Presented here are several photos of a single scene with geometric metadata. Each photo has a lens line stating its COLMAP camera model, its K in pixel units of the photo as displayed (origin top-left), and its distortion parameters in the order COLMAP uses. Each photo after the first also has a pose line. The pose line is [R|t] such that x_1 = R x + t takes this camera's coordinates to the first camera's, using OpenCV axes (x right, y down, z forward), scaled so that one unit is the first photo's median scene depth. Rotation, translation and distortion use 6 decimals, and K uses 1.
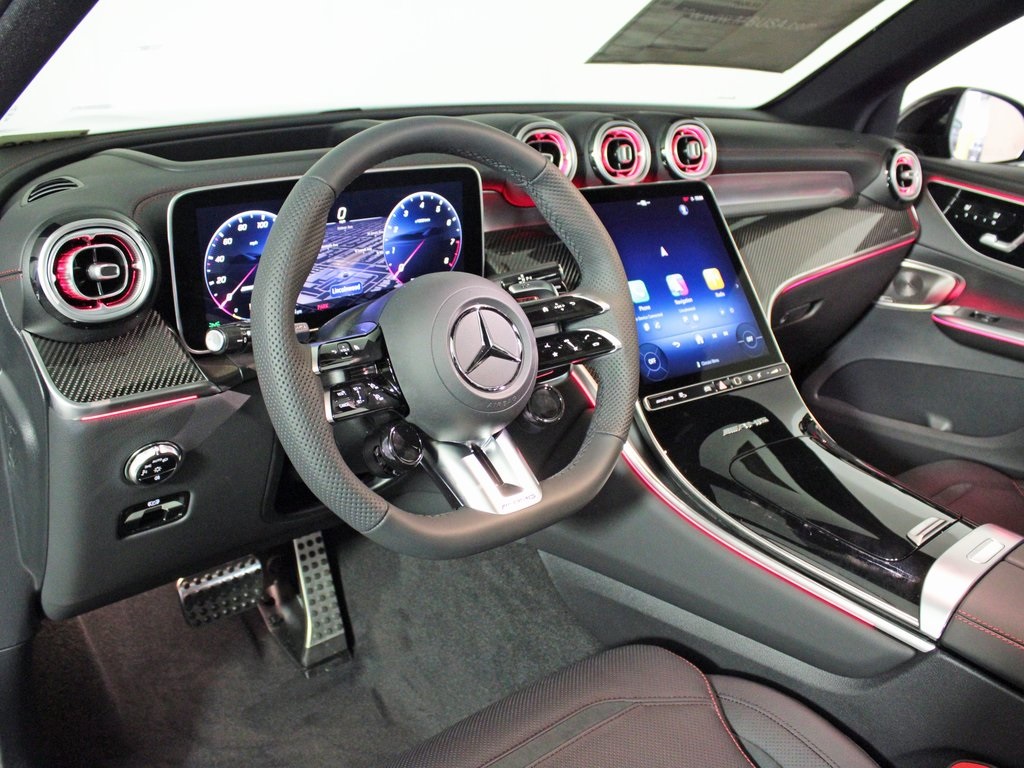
lens RADIAL K [[963.5, 0, 512.2], [0, 963.5, 392.5], [0, 0, 1]] dist [-0.116126, 0.000000]
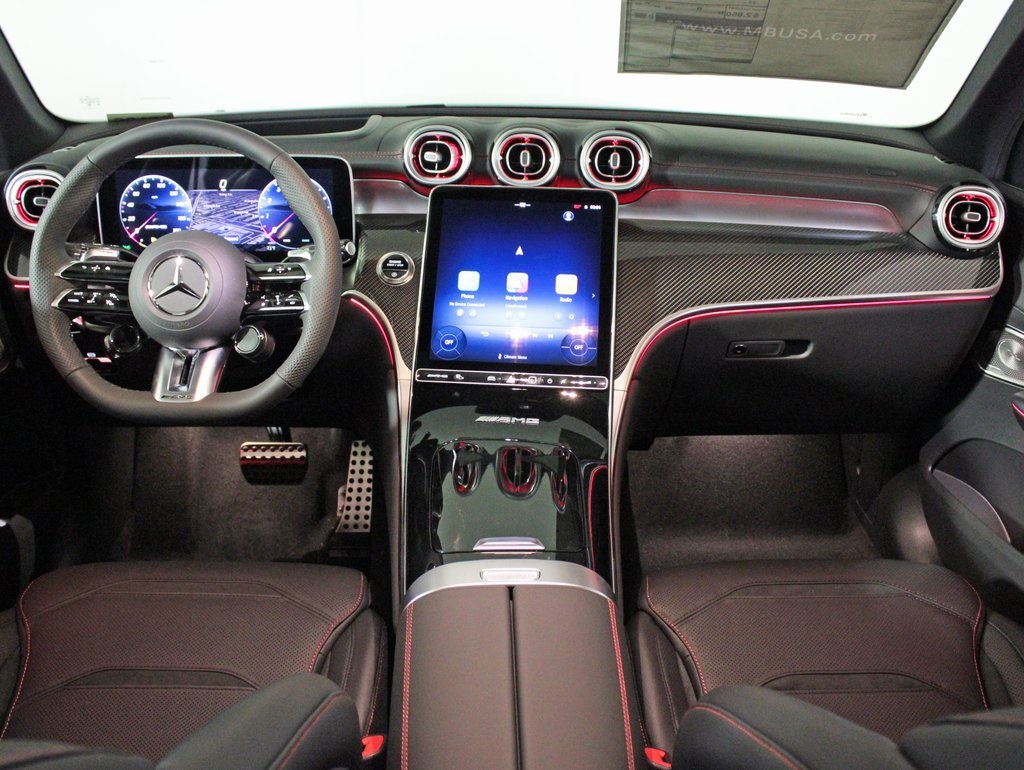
lens RADIAL K [[991.0, 0, 466.6], [0, 991.0, 382.4], [0, 0, 1]] dist [-0.108250, 0.000000]
pose [[0.751911, 0.219681, -0.621587, 0.987167], [-0.219034, 0.972534, 0.078754, -0.091308], [0.621815, 0.076933, 0.779376, 0.123204]]
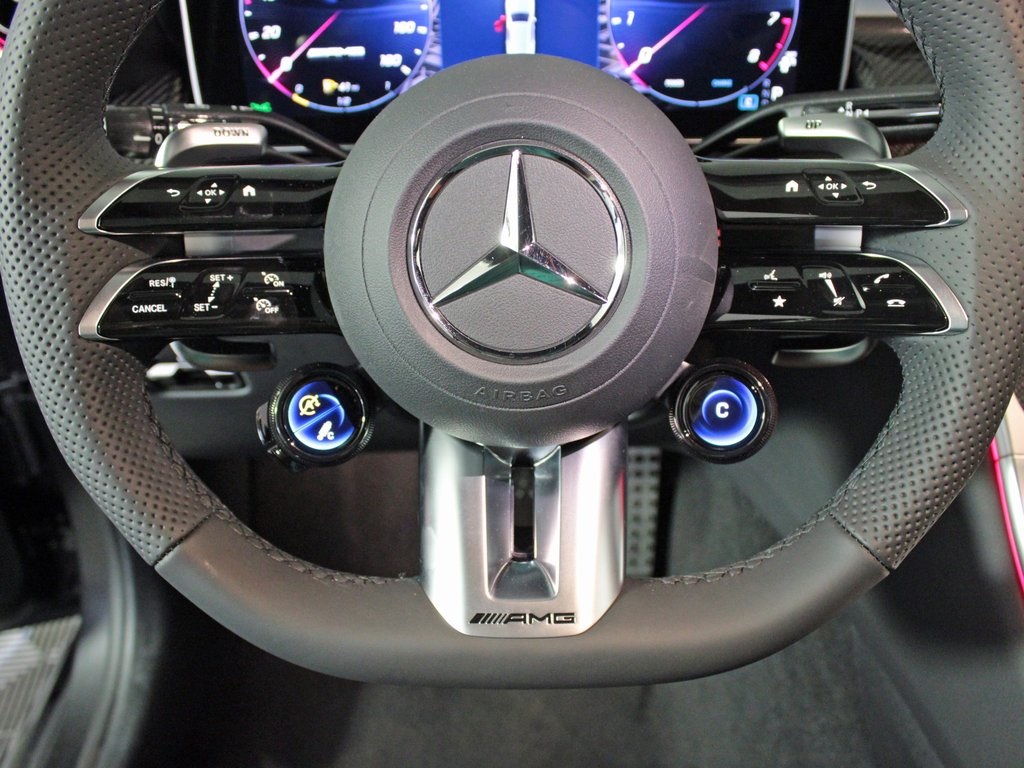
lens RADIAL K [[963.5, 0, 515.9], [0, 963.5, 389.0], [0, 0, 1]] dist [-0.116126, 0.000000]
pose [[0.761021, 0.310915, -0.569366, 0.180093], [-0.195645, 0.946801, 0.255521, -0.077217], [0.618522, -0.083064, 0.781365, 0.549947]]
